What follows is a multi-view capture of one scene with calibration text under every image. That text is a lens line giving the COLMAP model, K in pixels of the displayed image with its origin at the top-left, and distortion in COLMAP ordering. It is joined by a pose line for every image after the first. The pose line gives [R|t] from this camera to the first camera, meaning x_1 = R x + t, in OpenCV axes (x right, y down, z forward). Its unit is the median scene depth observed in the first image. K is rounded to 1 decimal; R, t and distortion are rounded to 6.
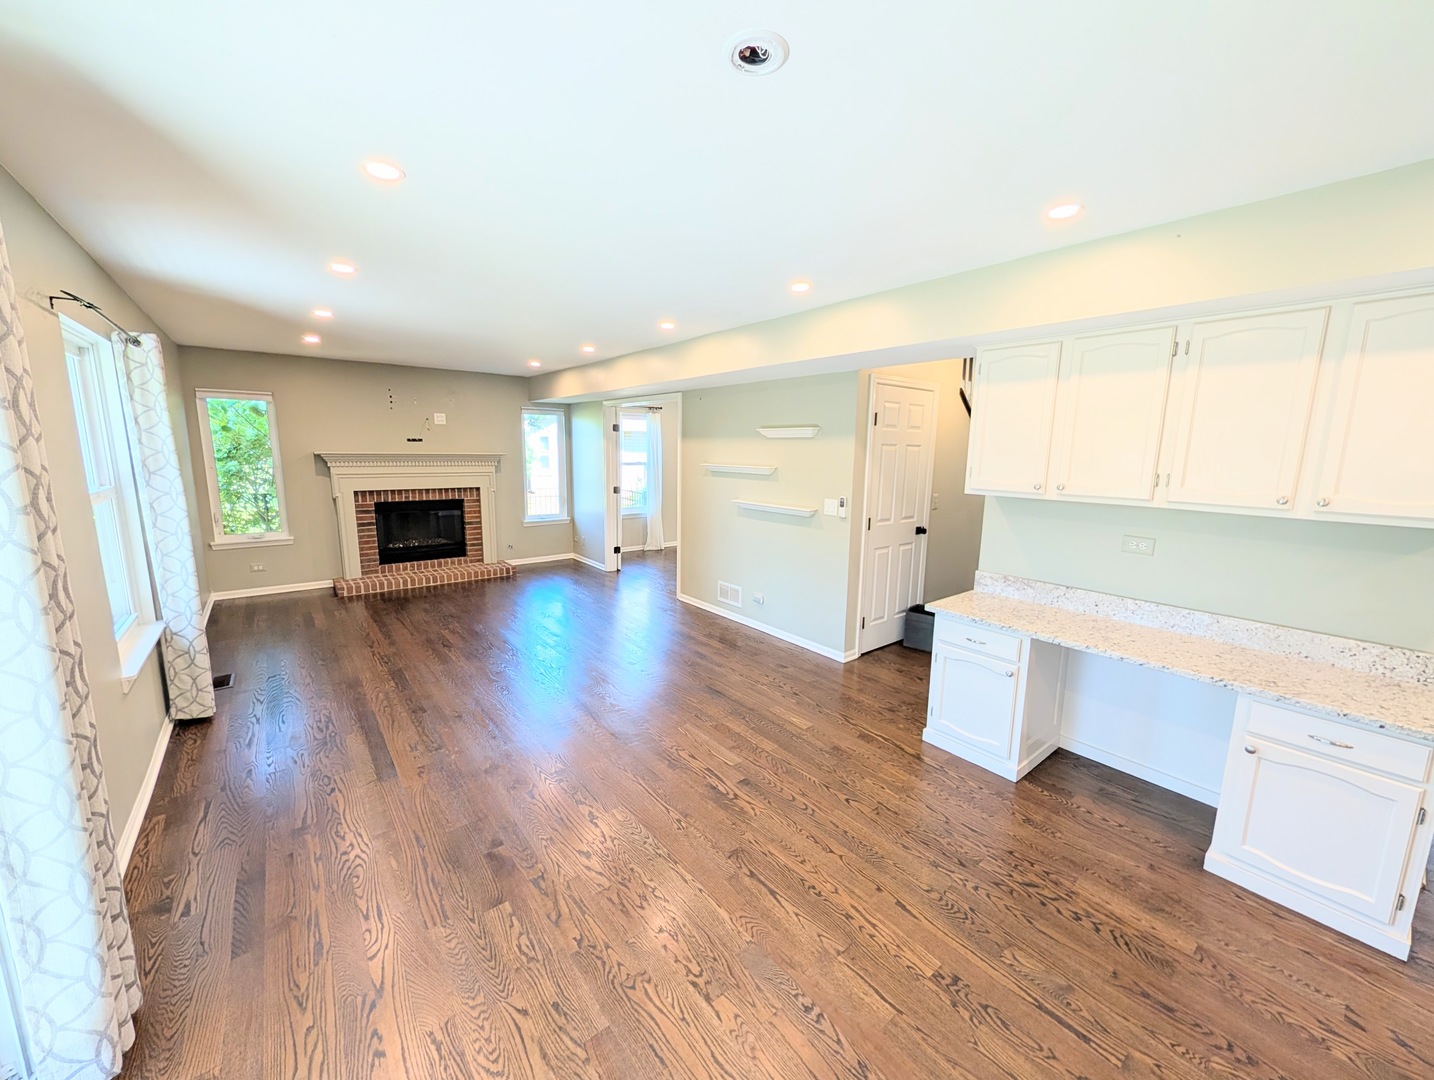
lens RADIAL K [[550.4, 0, 718.1], [0, 550.4, 539.4], [0, 0, 1]] dist [-0.001696, 0.000683]
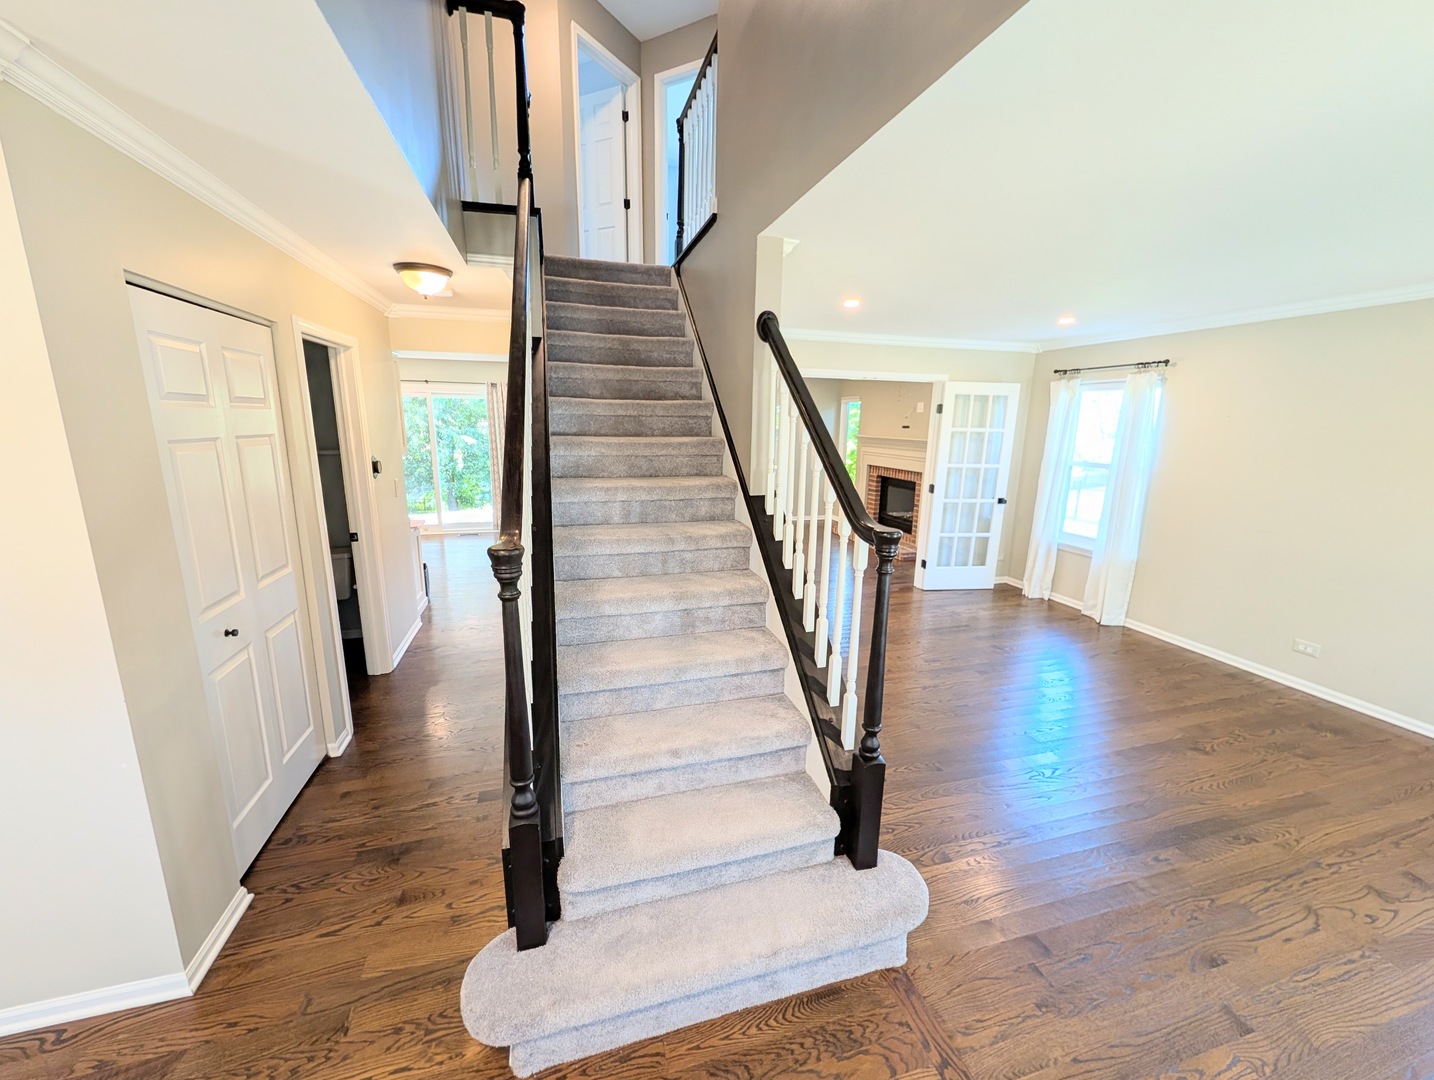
lens RADIAL K [[550.4, 0, 714.8], [0, 550.4, 536.6], [0, 0, 1]] dist [-0.001696, 0.000683]
pose [[-0.381546, 0.165409, -0.909430, 0.698334], [-0.181155, 0.951399, 0.249045, -0.171762], [0.906425, 0.259770, -0.333037, 1.046826]]
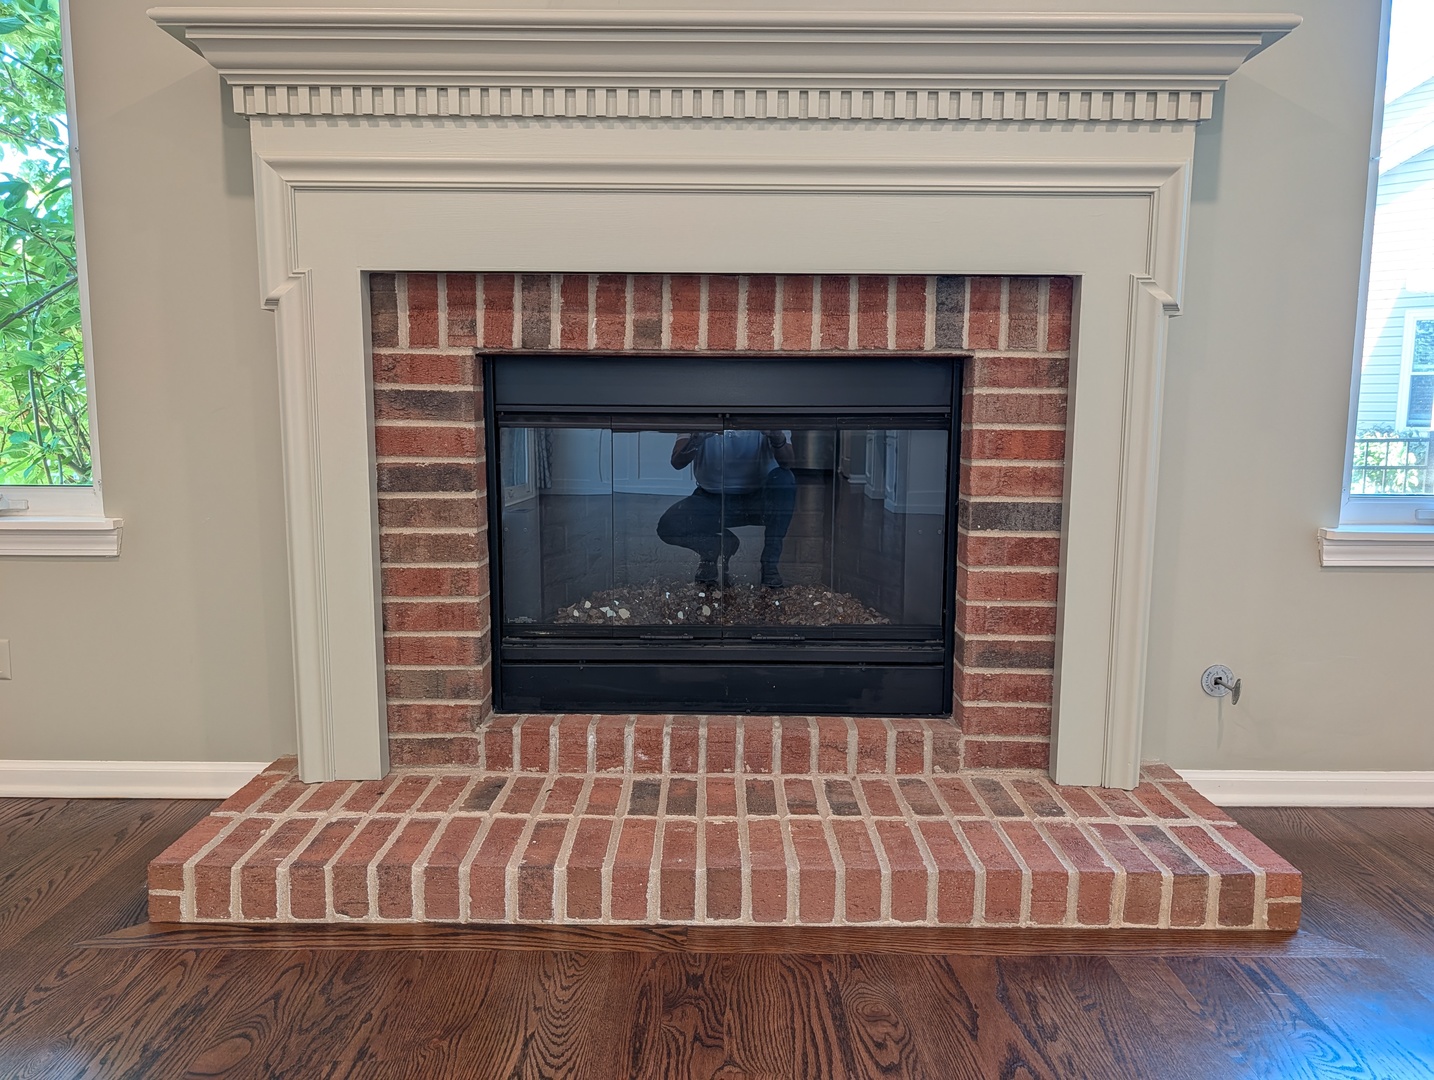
lens RADIAL K [[1017.5, 0, 712.3], [0, 1017.5, 539.6], [0, 0, 1]] dist [-0.002272, -0.001671]
pose [[0.774152, 0.073557, -0.628711, -0.341465], [-0.096546, 0.995326, -0.002430, -0.014634], [0.625593, 0.062581, 0.777635, 0.749576]]
